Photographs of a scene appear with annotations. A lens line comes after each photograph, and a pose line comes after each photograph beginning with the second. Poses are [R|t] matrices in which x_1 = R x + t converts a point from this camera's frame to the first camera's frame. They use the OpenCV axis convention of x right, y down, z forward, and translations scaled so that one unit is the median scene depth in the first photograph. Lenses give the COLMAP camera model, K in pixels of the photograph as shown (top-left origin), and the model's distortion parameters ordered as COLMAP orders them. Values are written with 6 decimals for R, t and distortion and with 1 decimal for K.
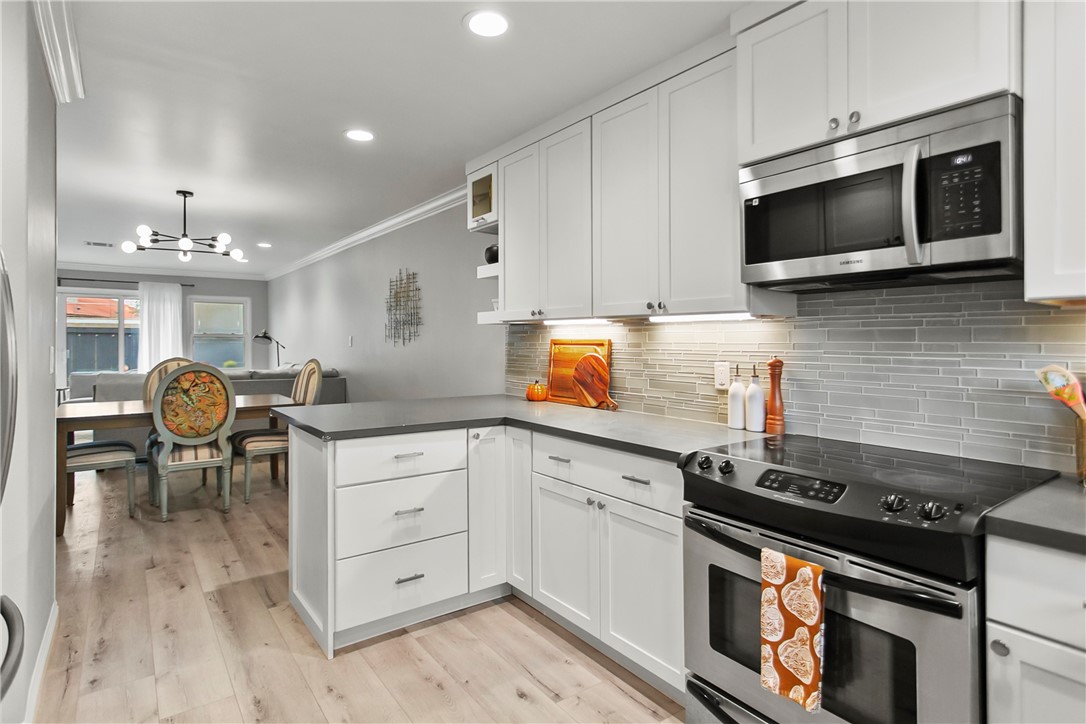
lens RADIAL K [[553.0, 0, 500.5], [0, 553.0, 342.4], [0, 0, 1]] dist [0.006219, 0.000410]
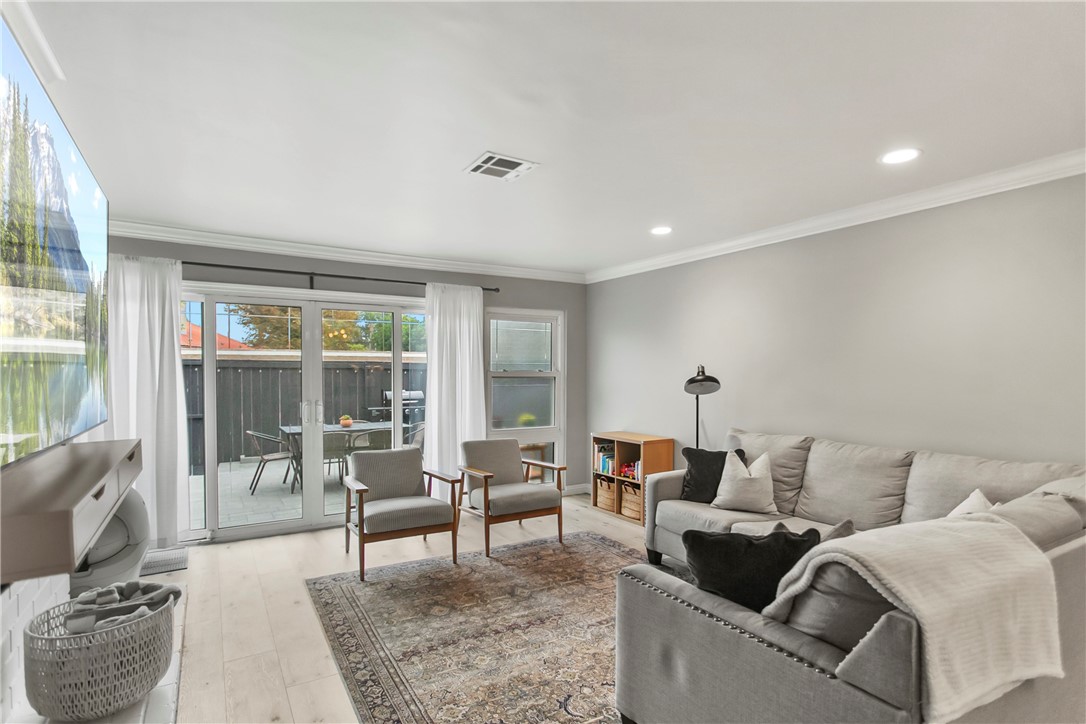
lens RADIAL K [[553.0, 0, 542.1], [0, 553.0, 370.5], [0, 0, 1]] dist [0.006219, 0.000410]
pose [[0.997896, -0.004516, -0.064677, -0.442051], [0.004392, 0.999988, -0.002055, -0.014405], [0.064685, 0.001766, 0.997904, 0.387618]]
